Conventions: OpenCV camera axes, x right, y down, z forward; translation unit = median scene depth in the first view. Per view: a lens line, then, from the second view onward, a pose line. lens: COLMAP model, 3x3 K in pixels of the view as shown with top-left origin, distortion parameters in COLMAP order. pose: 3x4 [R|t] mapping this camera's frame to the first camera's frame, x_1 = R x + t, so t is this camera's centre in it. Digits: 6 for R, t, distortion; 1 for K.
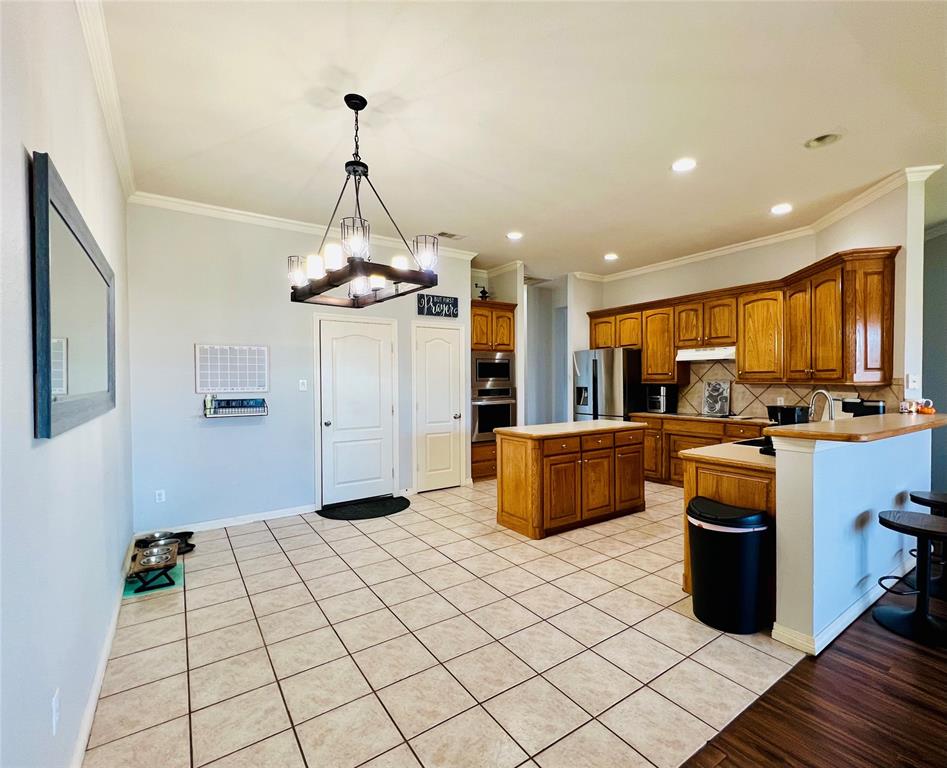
lens RADIAL K [[449.0, 0, 491.0], [0, 449.0, 387.2], [0, 0, 1]] dist [-0.000518, -0.000782]
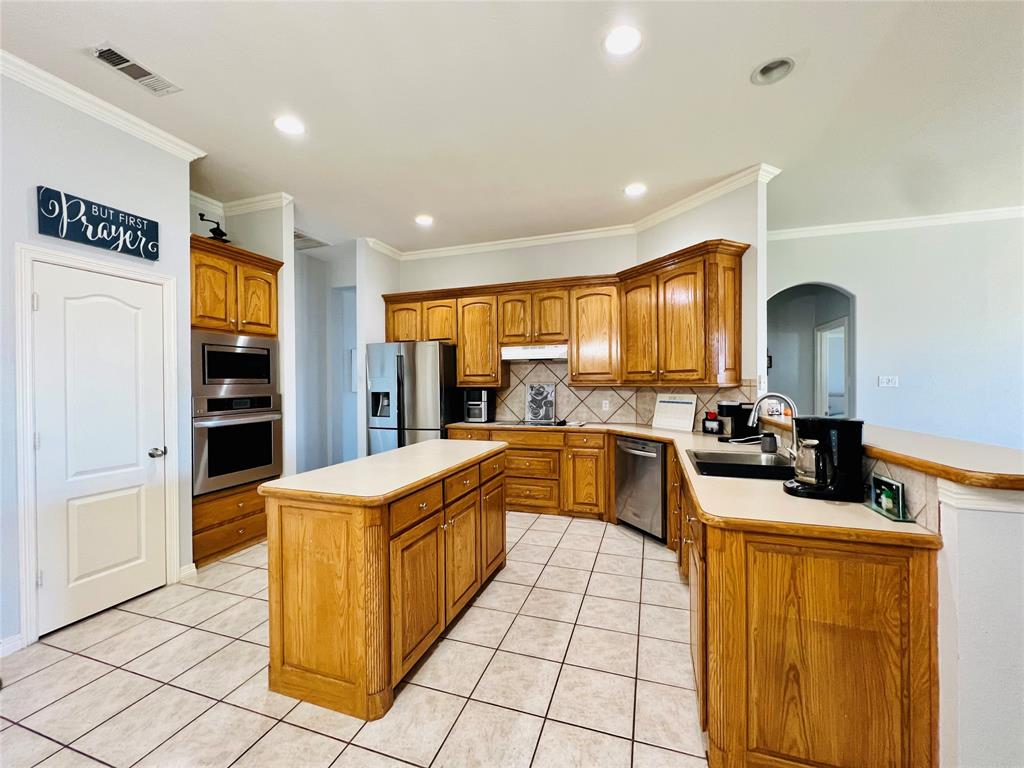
lens RADIAL K [[410.0, 0, 514.8], [0, 410.0, 386.5], [0, 0, 1]] dist [-0.000725, 0.000117]
pose [[0.805481, -0.004812, 0.592601, -0.025494], [0.012126, 0.999892, -0.008363, -0.002124], [-0.592497, 0.013922, 0.805452, 0.409203]]
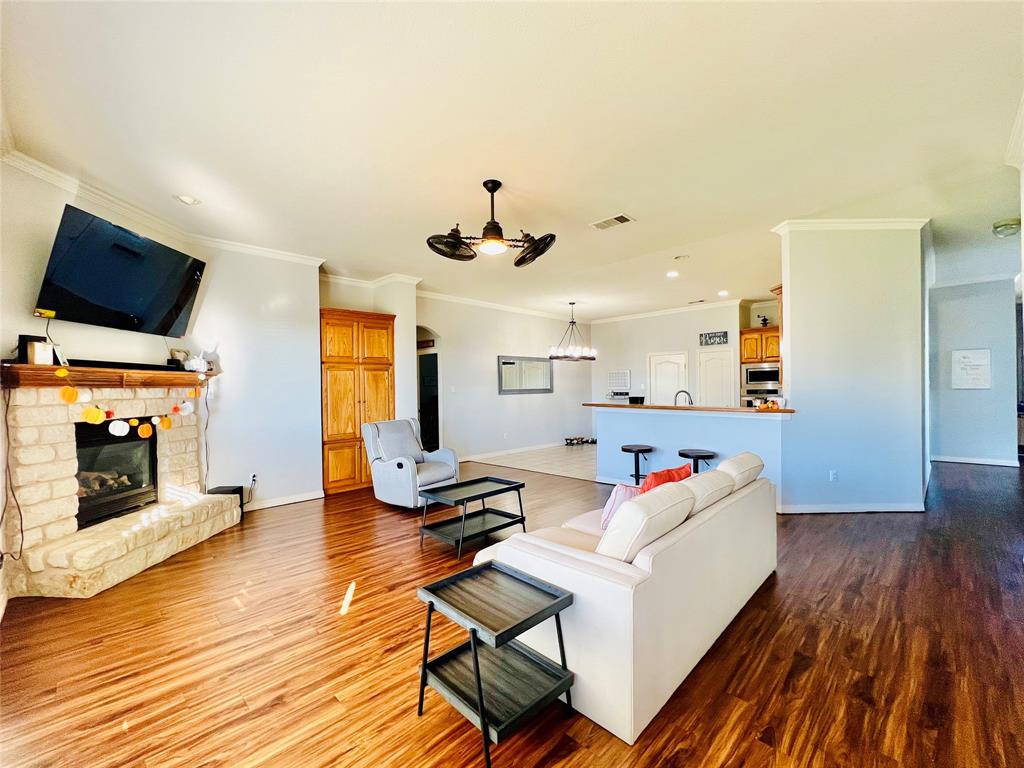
lens RADIAL K [[438.3, 0, 512.1], [0, 438.3, 388.1], [0, 0, 1]] dist [0.008275, -0.000093]
pose [[0.167713, 0.005619, -0.985820, 1.426125], [-0.003134, 0.999982, 0.005167, -0.005082], [0.985831, 0.002223, 0.167728, -0.003655]]
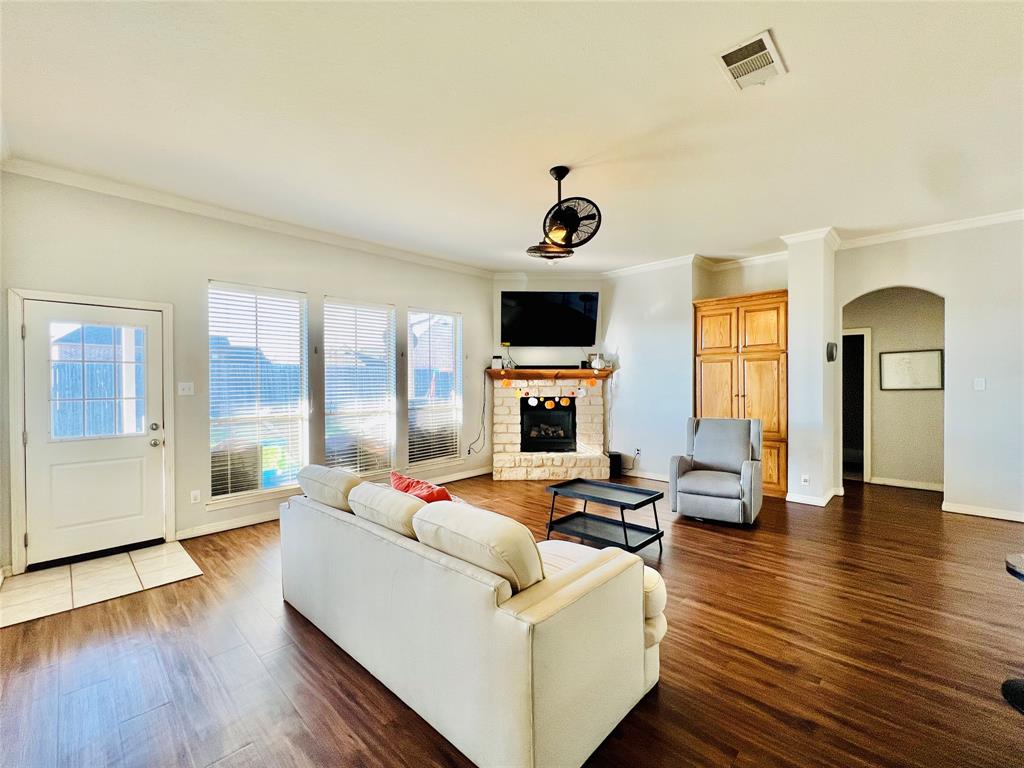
lens RADIAL K [[438.3, 0, 511.8], [0, 438.3, 386.7], [0, 0, 1]] dist [0.008275, -0.000093]
pose [[-0.982005, 0.011424, -0.188507, 0.947129], [0.005843, 0.999529, 0.030131, -0.018064], [0.188762, 0.028488, -0.981610, 0.717291]]
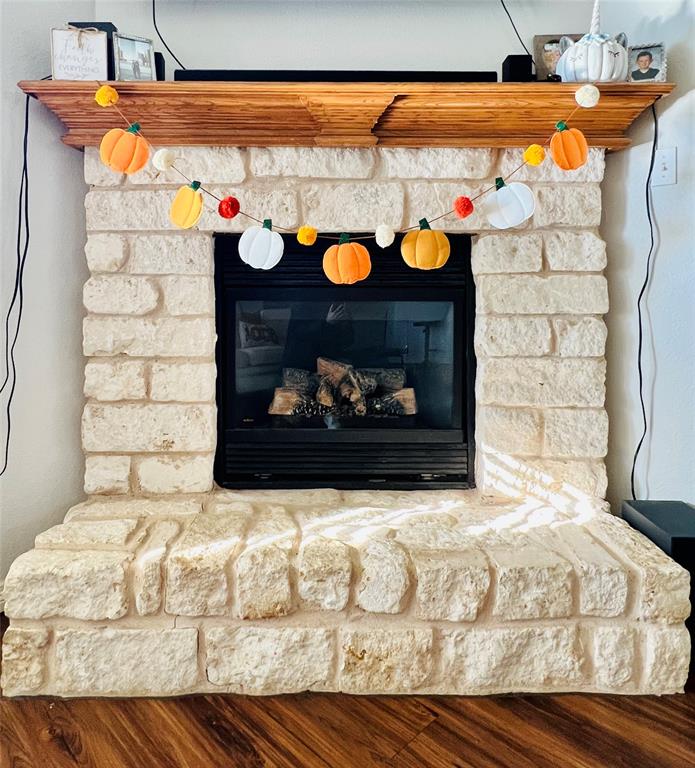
lens RADIAL K [[563.0, 0, 335.8], [0, 563.0, 302.0], [0, 0, 1]] dist [-0.003865, -0.000264]
pose [[-0.985345, 0.006821, -0.170435, 0.667568], [0.000524, 0.999316, 0.036965, 0.080421], [0.170571, 0.036334, -0.984675, -0.172598]]
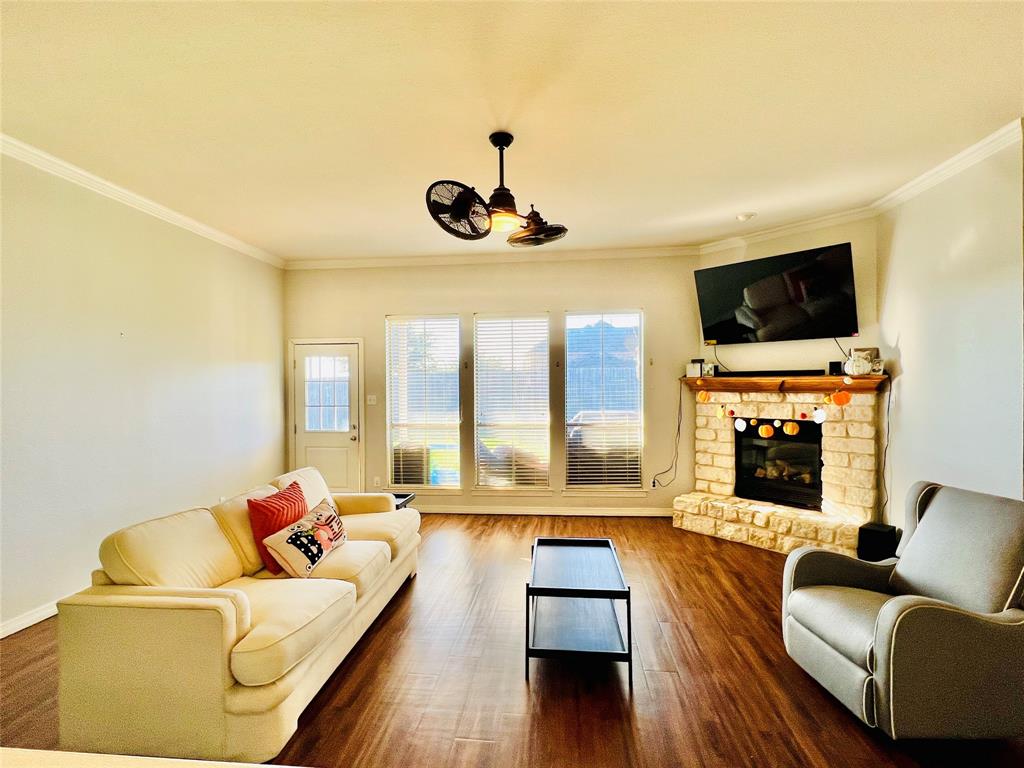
lens RADIAL K [[498.2, 0, 514.3], [0, 498.2, 388.2], [0, 0, 1]] dist [0.000416, -0.001097]
pose [[-0.756019, 0.004033, 0.654537, 0.357621], [0.020878, 0.999621, 0.017956, -0.034659], [-0.654217, 0.027240, -0.755816, 0.517986]]
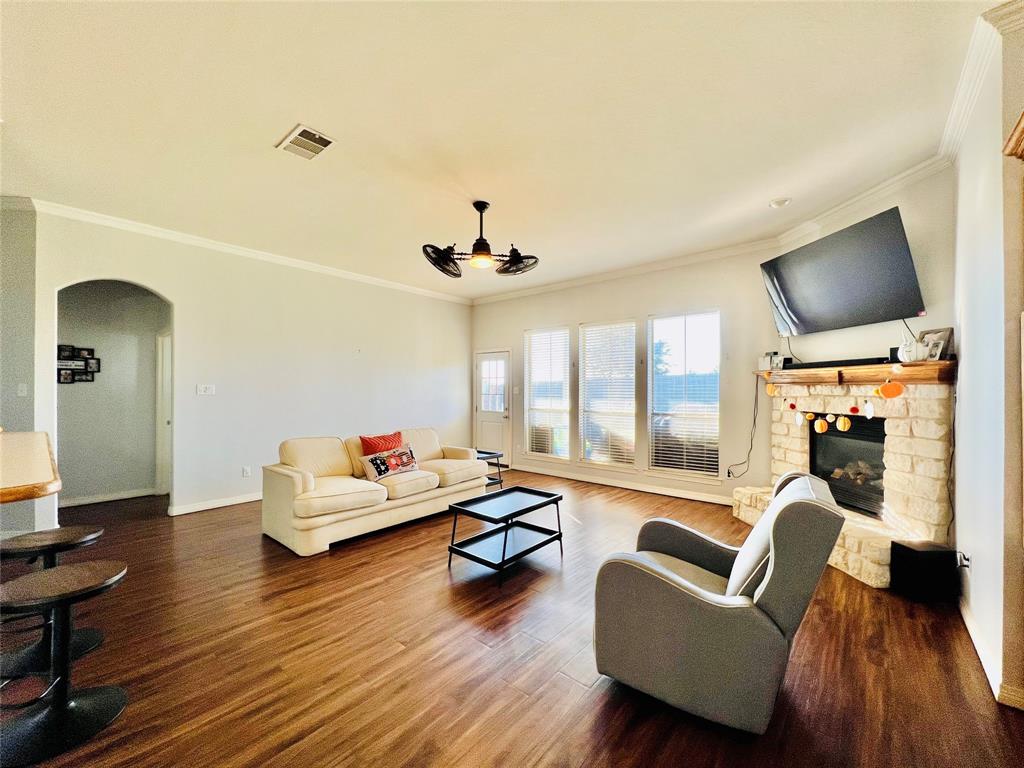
lens RADIAL K [[410.0, 0, 513.6], [0, 410.0, 385.8], [0, 0, 1]] dist [-0.000725, 0.000117]
pose [[-0.242205, 0.008566, 0.970187, 0.055735], [0.014995, 0.999875, -0.005085, -0.002577], [-0.970109, 0.013316, -0.242303, 0.199950]]
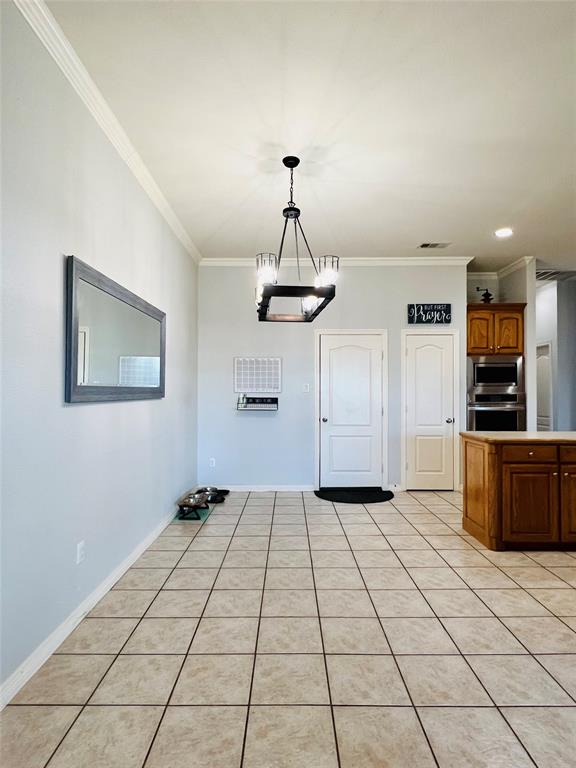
lens RADIAL K [[420.1, 0, 287.3], [0, 420.1, 384.8], [0, 0, 1]] dist [0.002987, 0.000315]
pose [[0.814909, -0.002023, -0.579585, 0.189361], [-0.016698, 0.999497, -0.026966, 0.017371], [0.579348, 0.031652, 0.814465, 0.016864]]
